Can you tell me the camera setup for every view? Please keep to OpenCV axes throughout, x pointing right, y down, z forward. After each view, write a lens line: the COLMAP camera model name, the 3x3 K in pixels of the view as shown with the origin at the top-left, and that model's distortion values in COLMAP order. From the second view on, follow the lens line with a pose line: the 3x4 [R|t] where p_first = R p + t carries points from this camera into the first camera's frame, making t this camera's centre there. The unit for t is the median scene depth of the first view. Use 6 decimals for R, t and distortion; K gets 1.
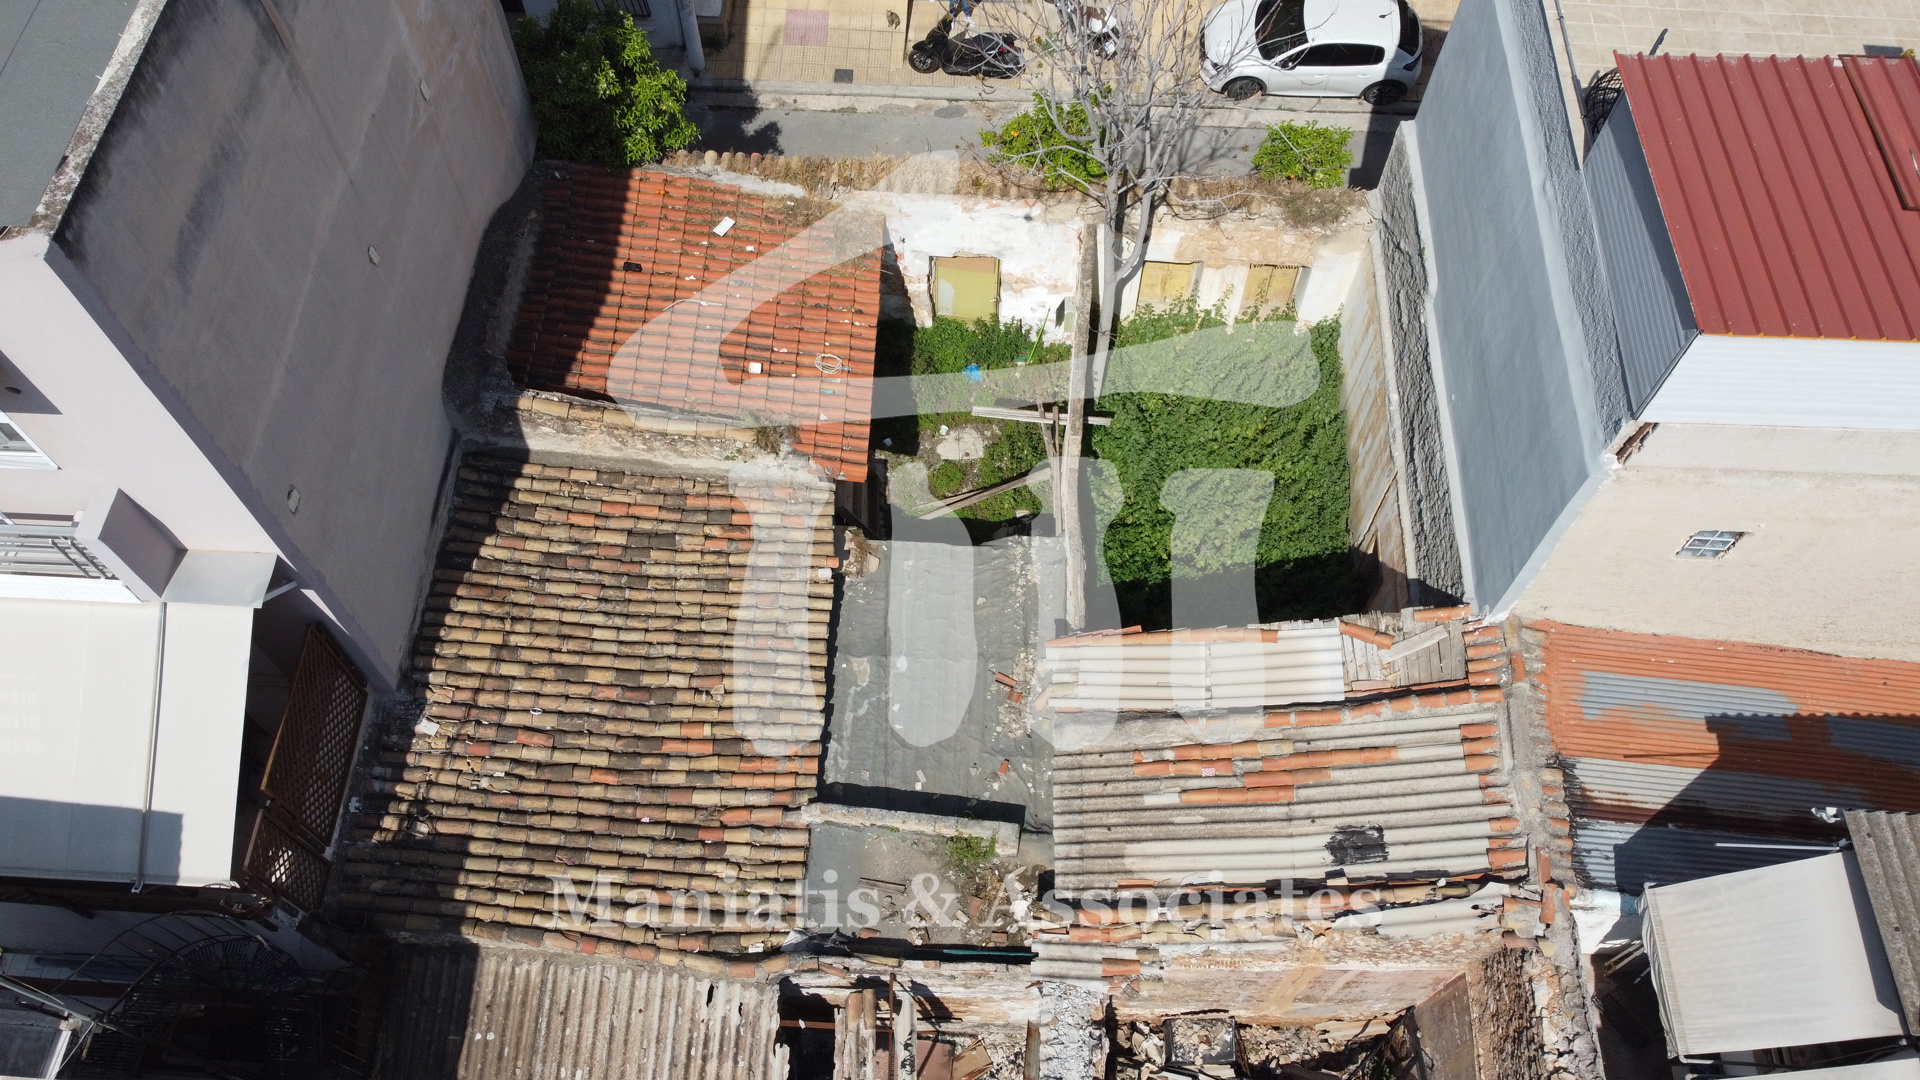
lens RADIAL K [[1452.5, 0, 960.0], [0, 1452.5, 540.0], [0, 0, 1]] dist [0.005328, -0.003075]
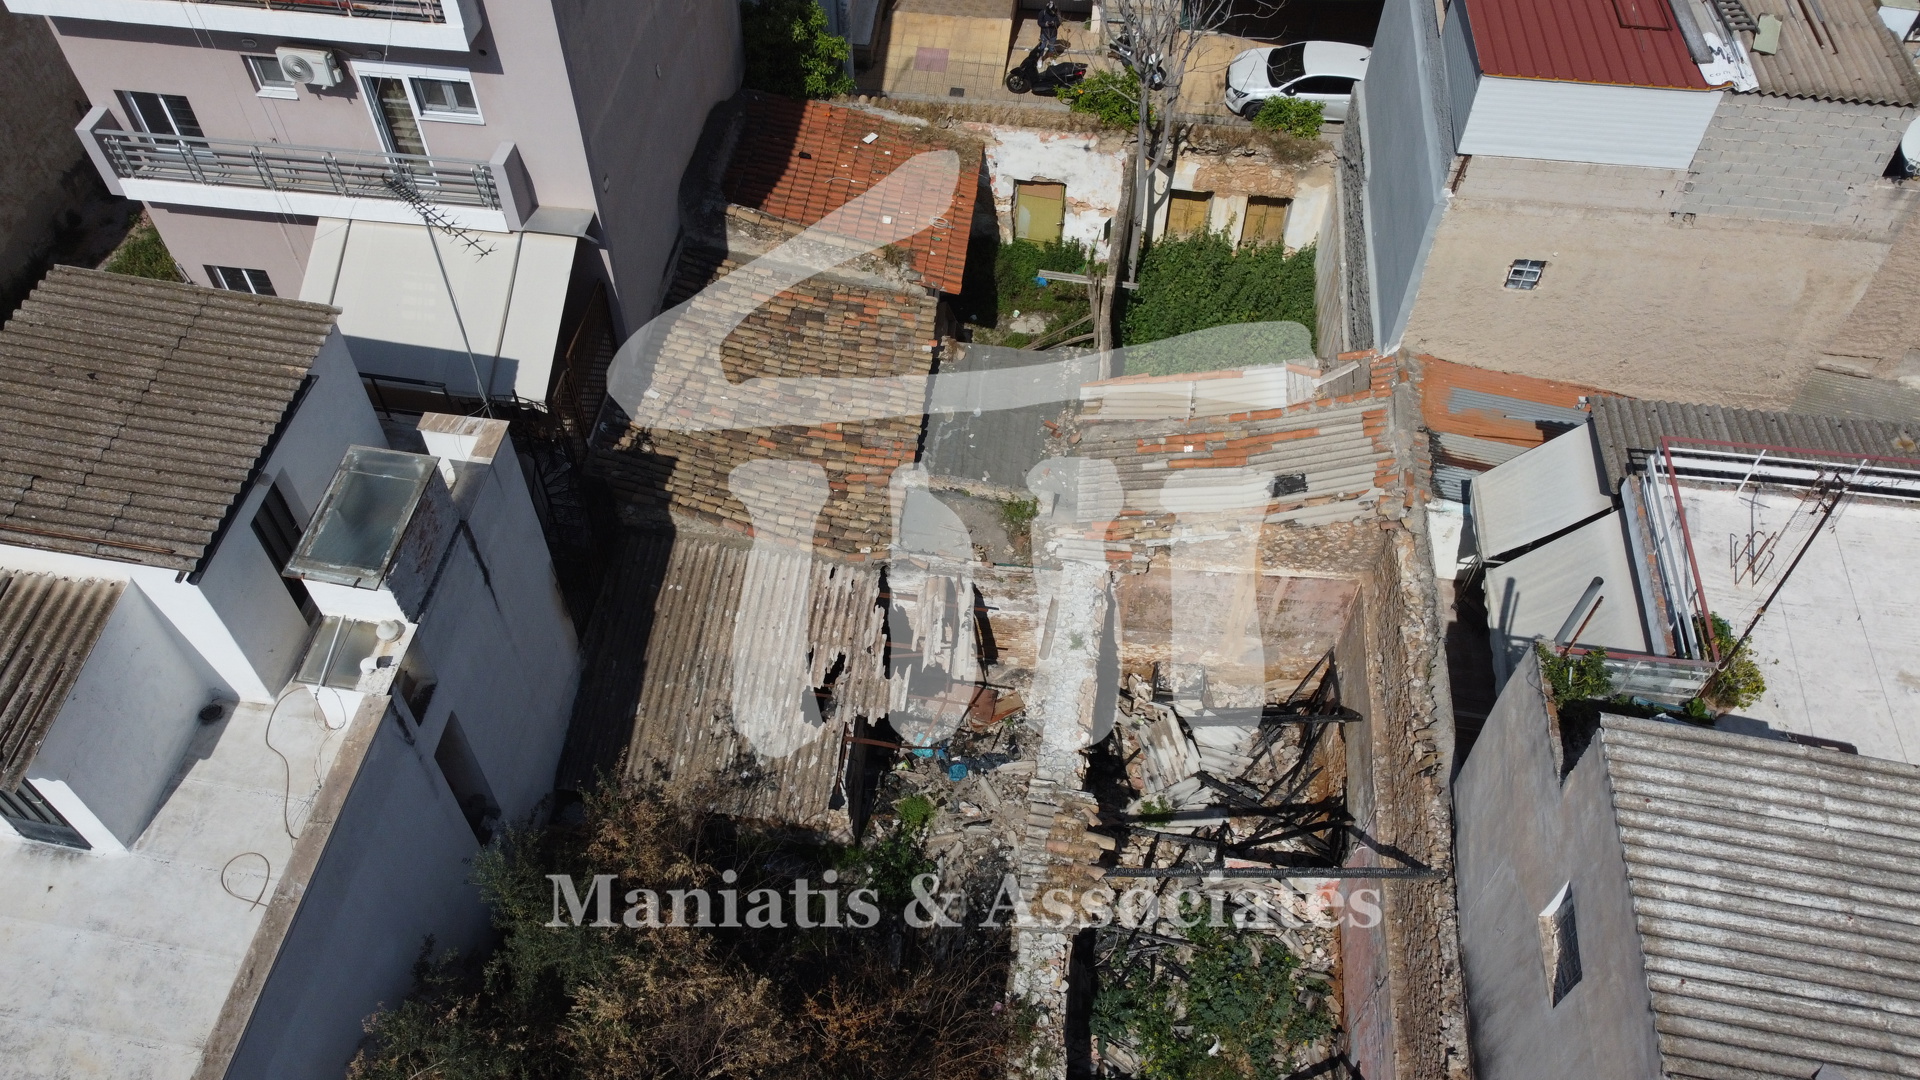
lens RADIAL K [[1455.3, 0, 962.6], [0, 1455.3, 544.4], [0, 0, 1]] dist [0.007865, -0.004533]
pose [[0.996989, 0.061857, -0.046757, 0.021083], [-0.068663, 0.984447, -0.161710, 0.486275], [0.036027, 0.164434, 0.985730, -0.398119]]
